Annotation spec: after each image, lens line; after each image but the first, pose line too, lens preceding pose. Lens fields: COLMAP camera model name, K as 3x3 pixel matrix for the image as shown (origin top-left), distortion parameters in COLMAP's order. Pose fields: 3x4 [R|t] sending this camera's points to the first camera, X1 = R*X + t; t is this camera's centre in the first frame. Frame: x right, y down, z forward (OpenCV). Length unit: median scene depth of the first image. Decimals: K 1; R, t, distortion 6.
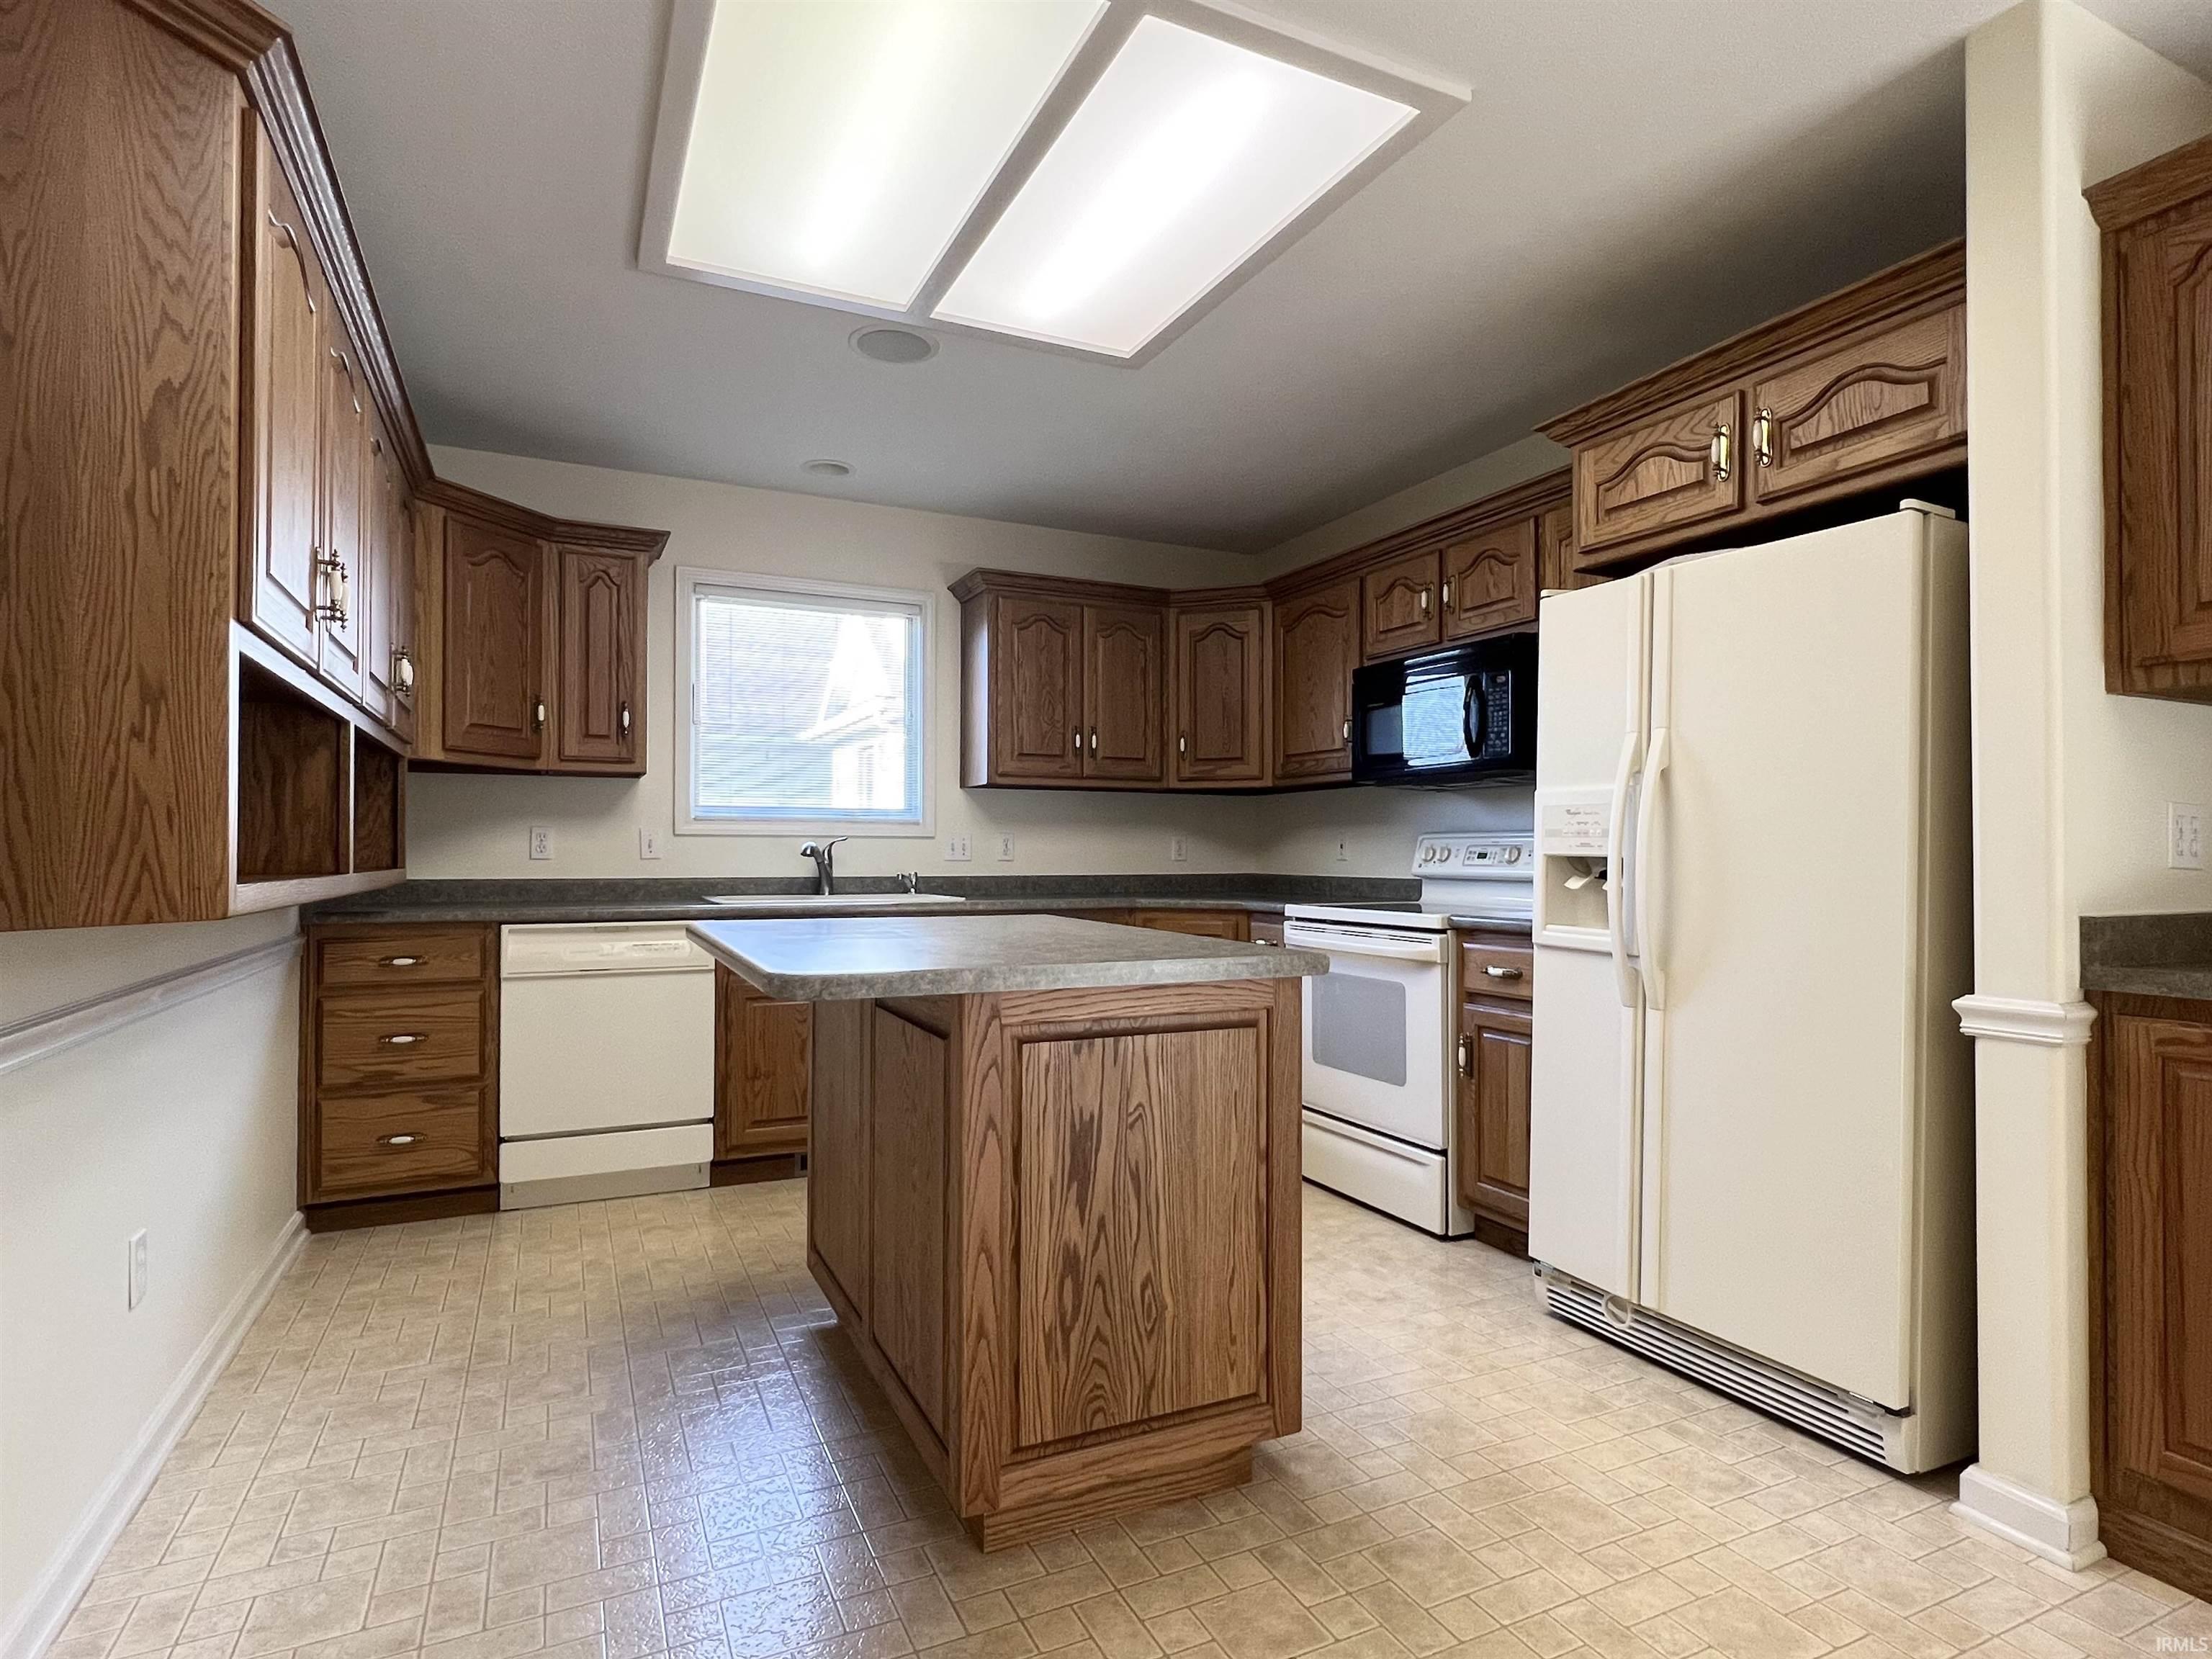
lens RADIAL K [[1149.9, 0, 1109.6], [0, 1149.9, 837.2], [0, 0, 1]] dist [0.000169, -0.000679]
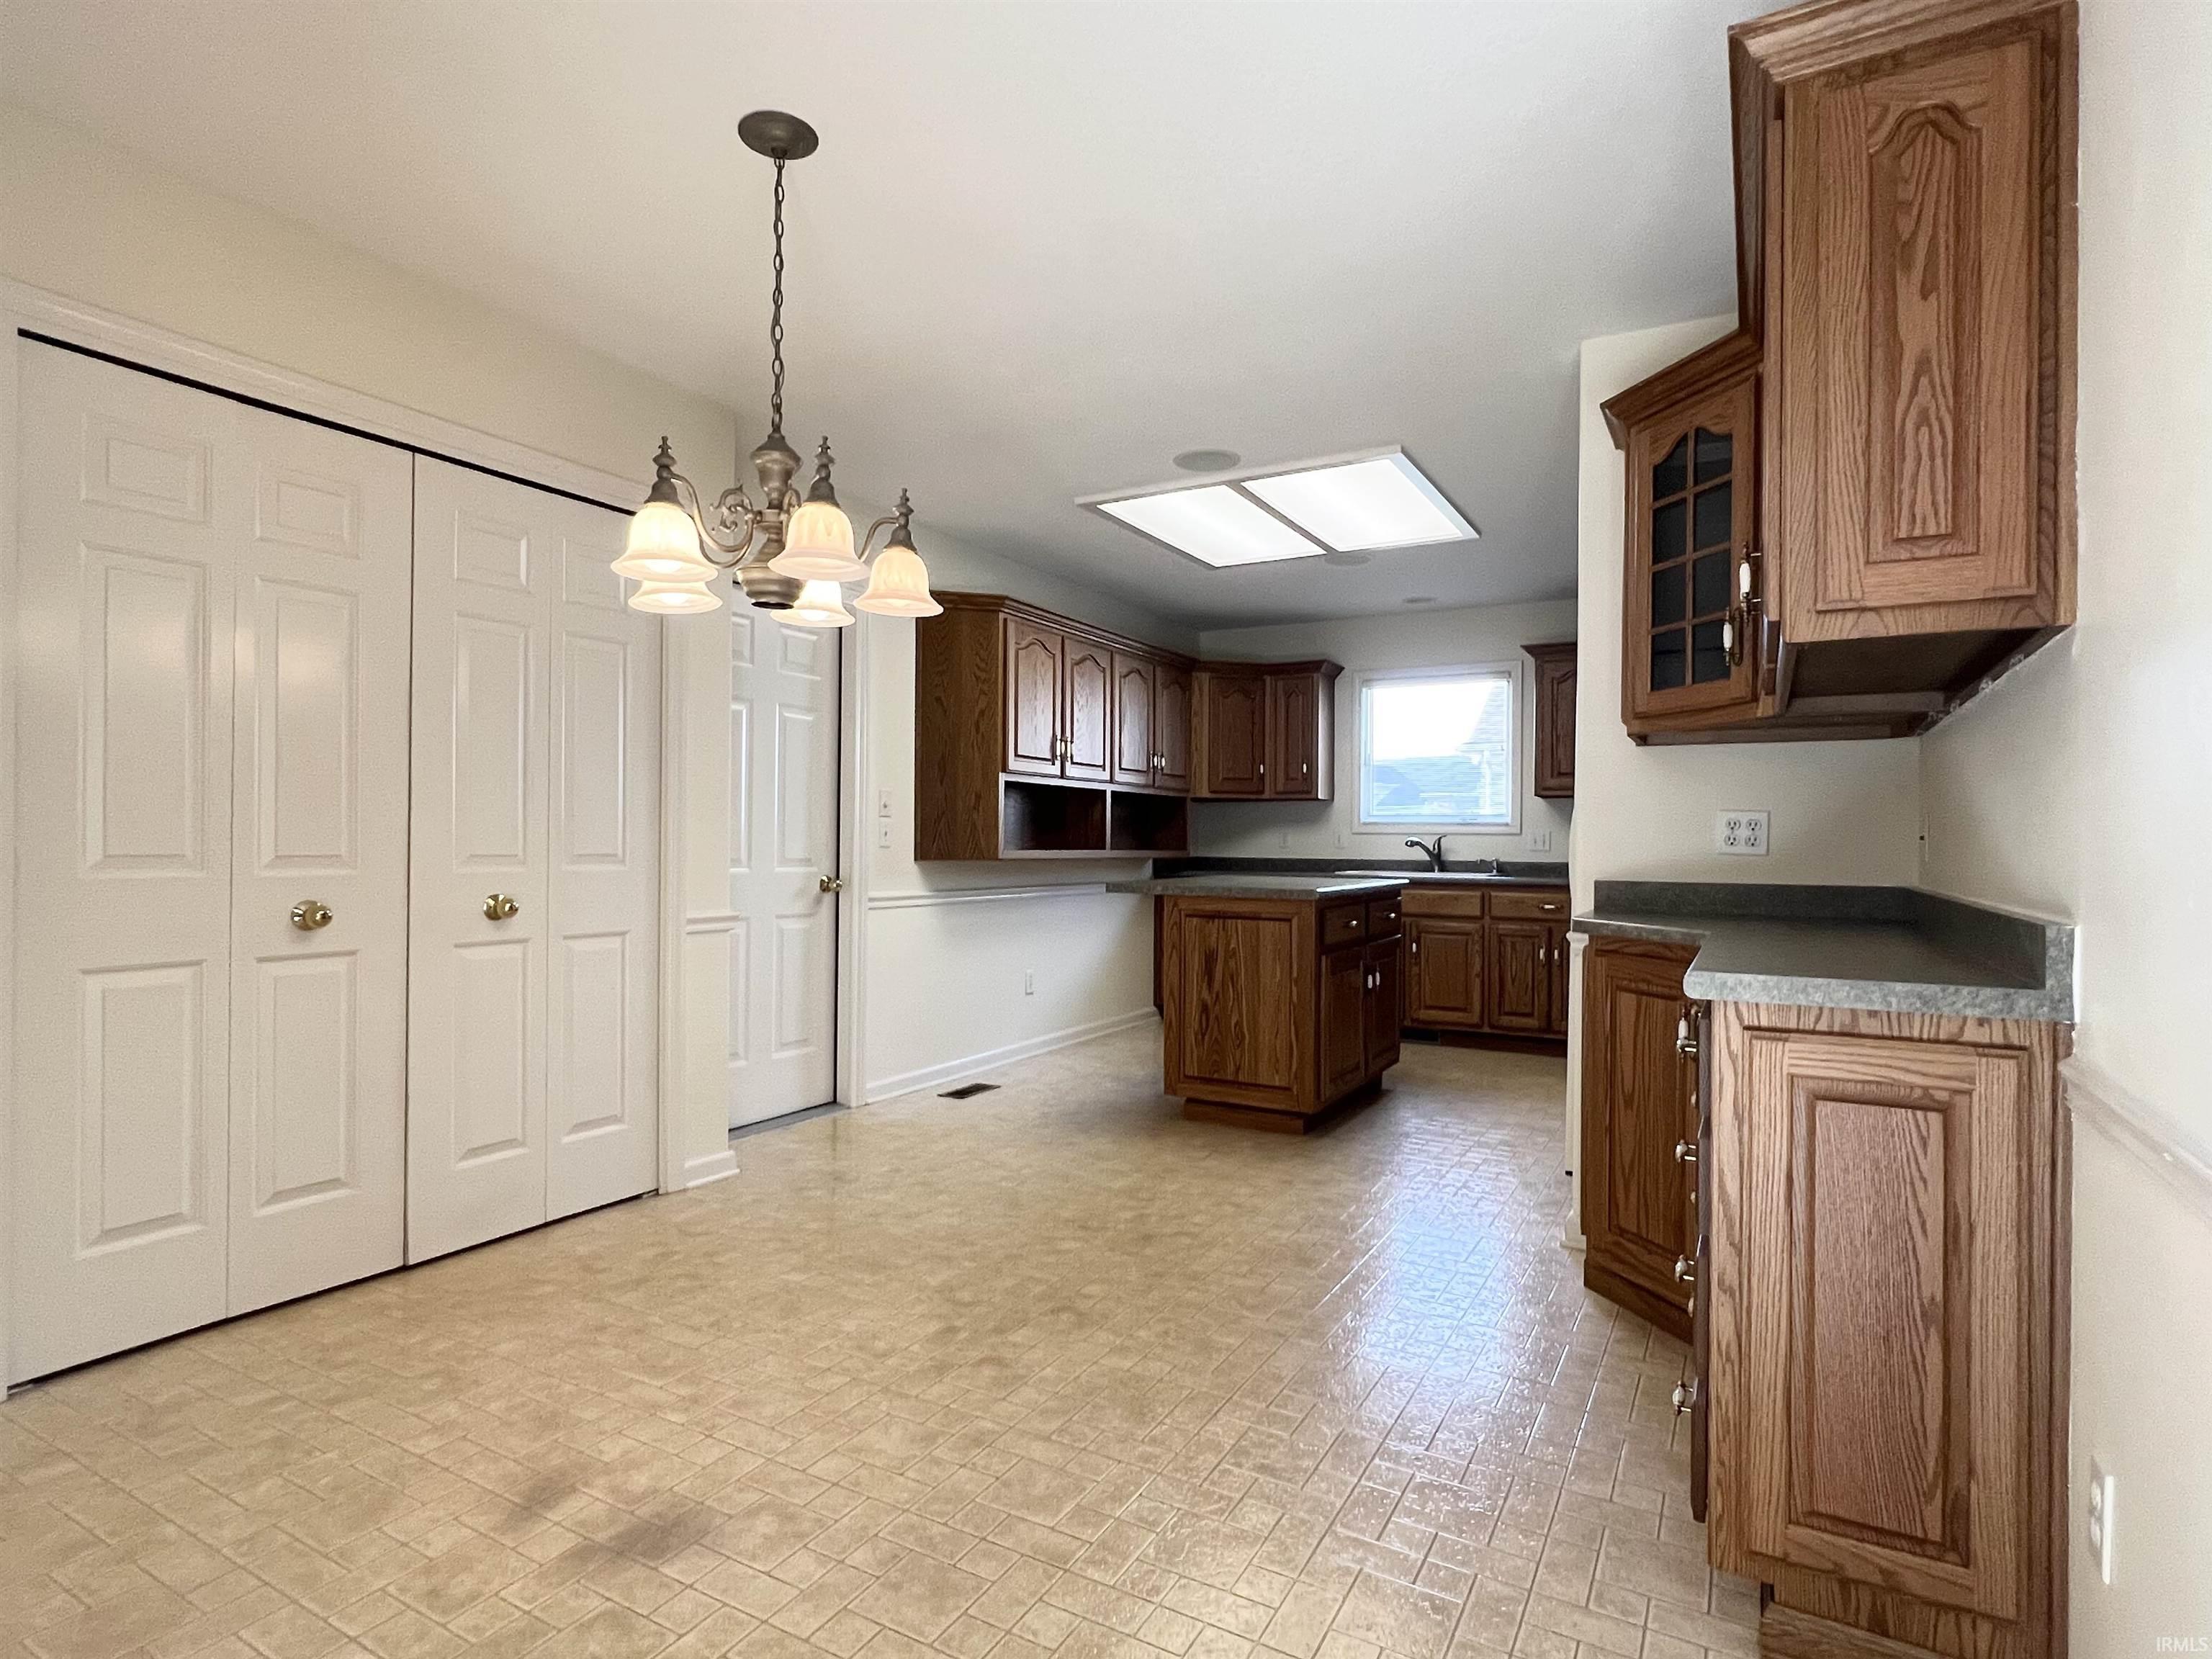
lens RADIAL K [[1149.9, 0, 1109.6], [0, 1149.9, 837.2], [0, 0, 1]] dist [0.000169, -0.000679]
pose [[0.569627, -0.000560, -0.821903, 1.823908], [0.003978, 0.999990, 0.002076, -0.001946], [0.821894, -0.004452, 0.569623, -0.556000]]
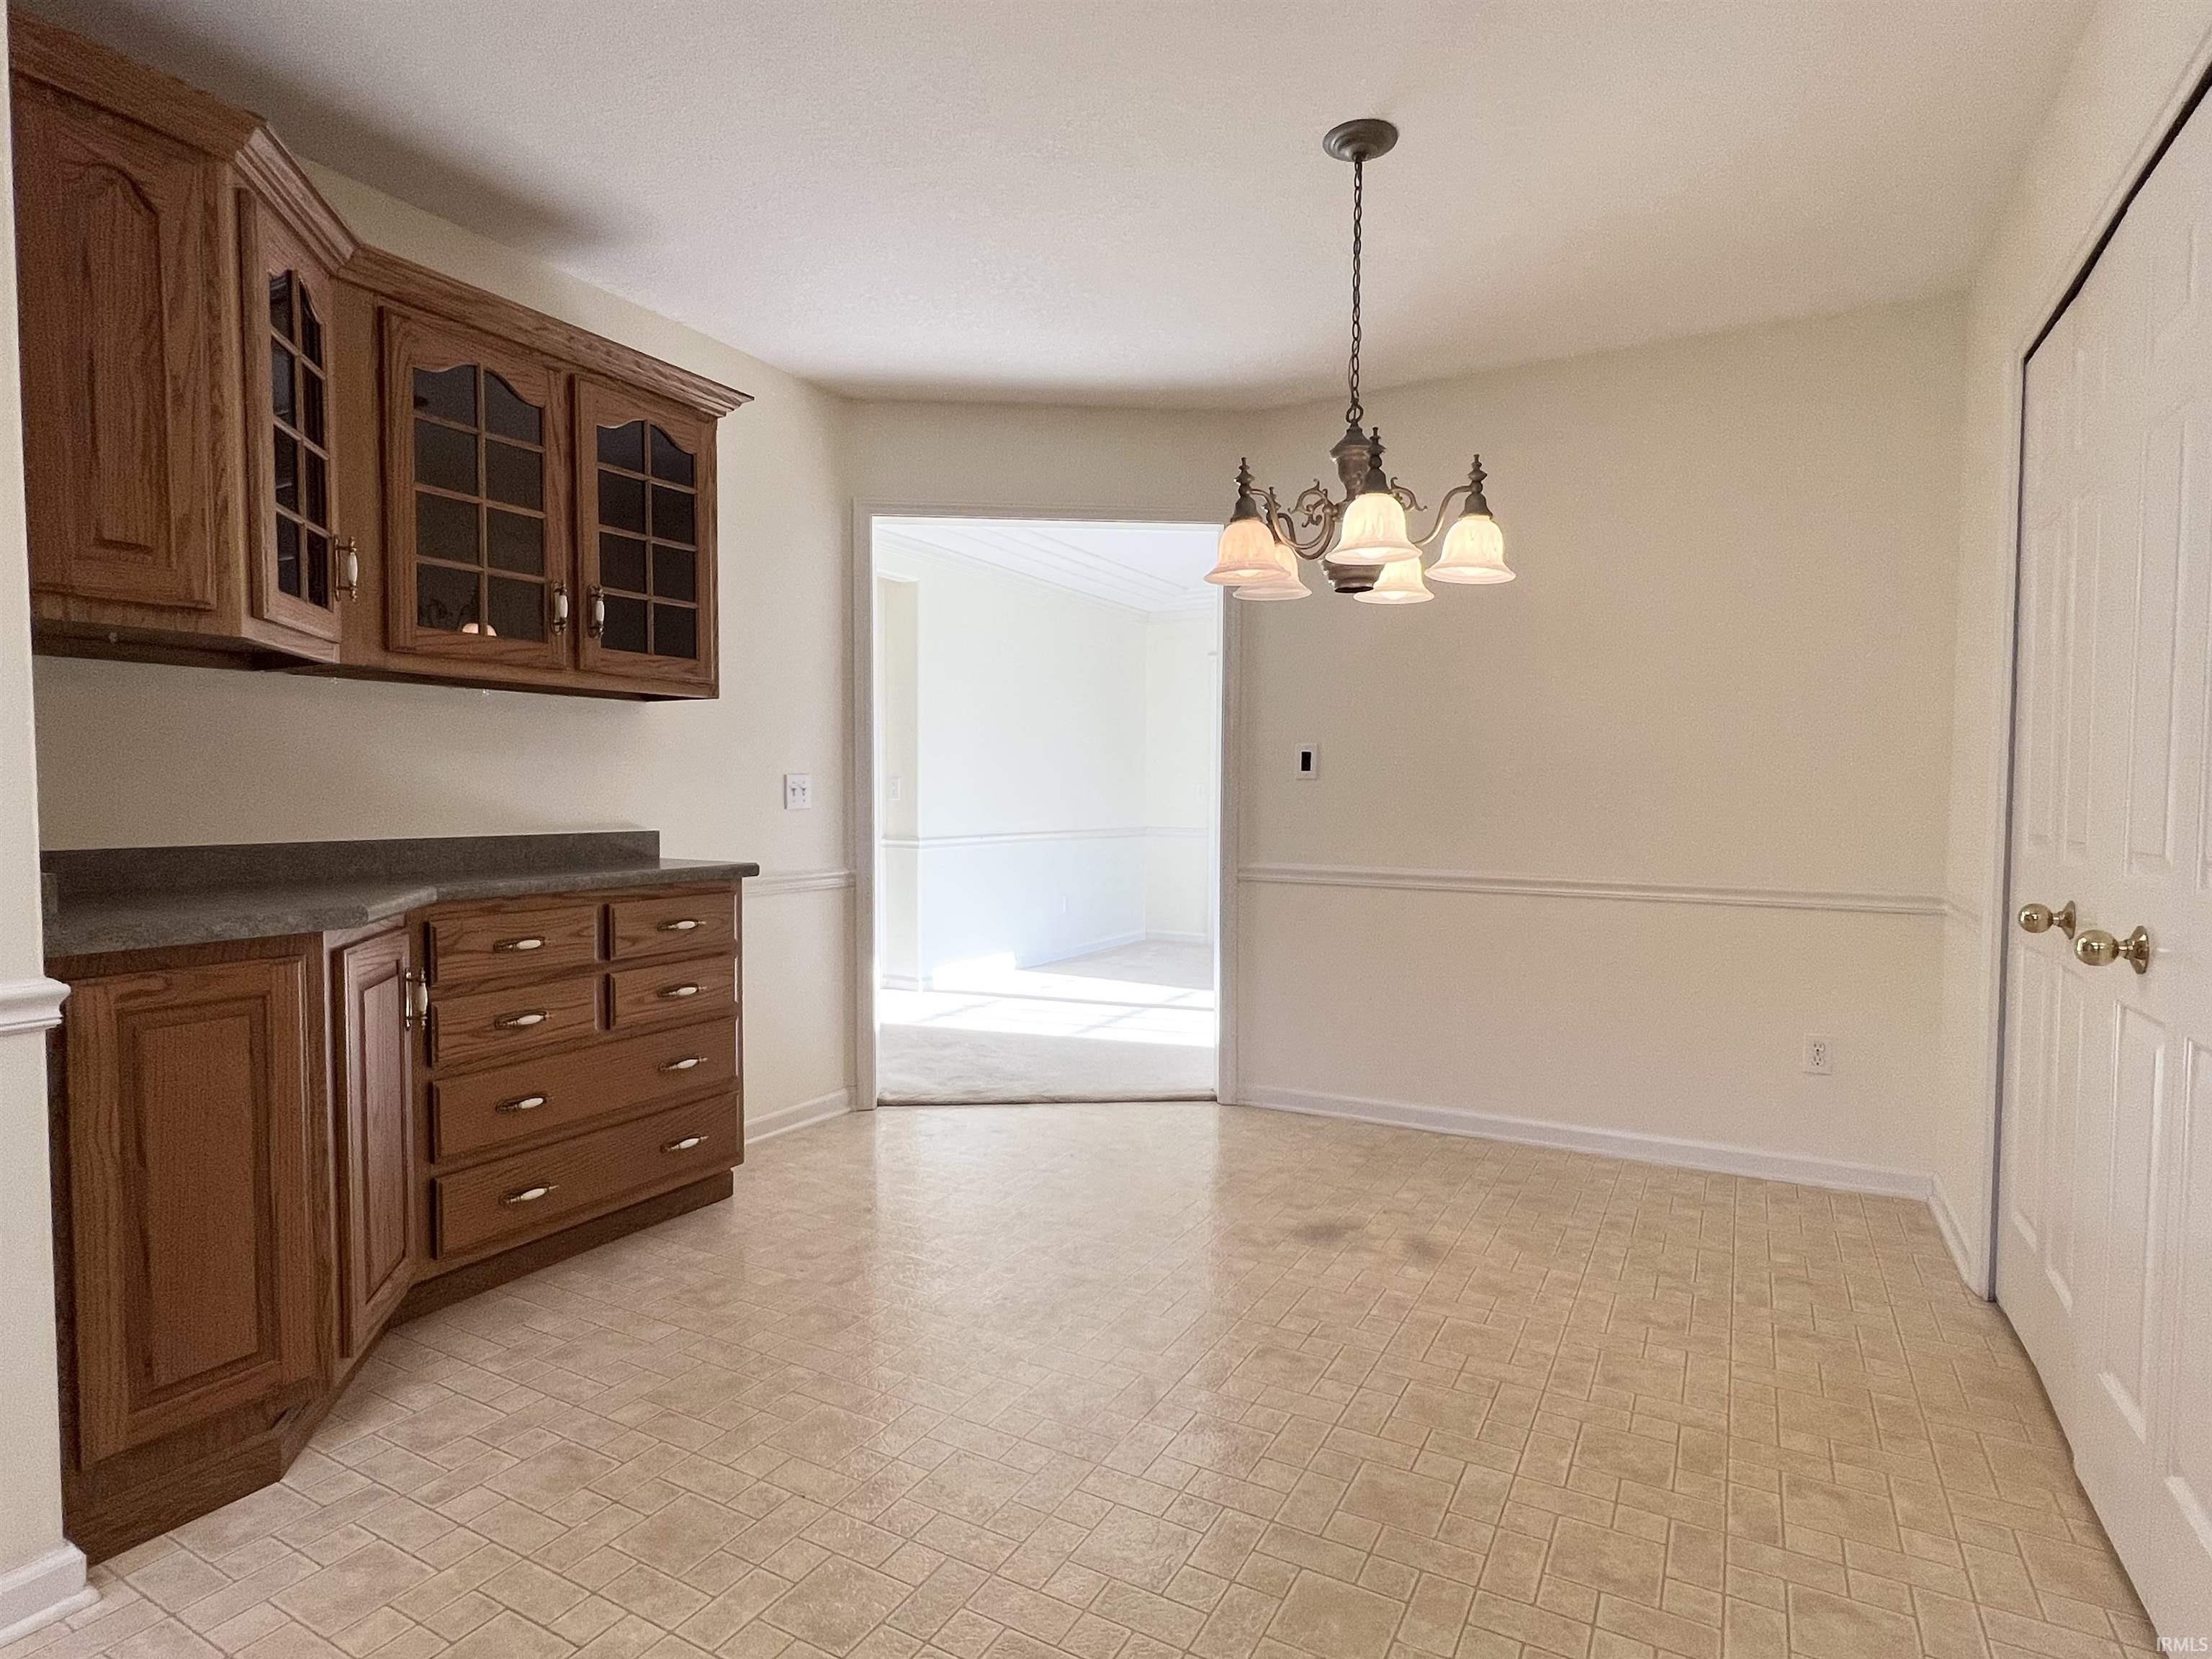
lens RADIAL K [[1169.5, 0, 1108.4], [0, 1169.5, 842.0], [0, 0, 1]] dist [-0.000574, 0.000016]
pose [[-0.578450, -0.045241, 0.814462, -0.327334], [-0.021362, 0.998959, 0.040318, -0.006912], [-0.815438, 0.005923, -0.578814, 0.856281]]
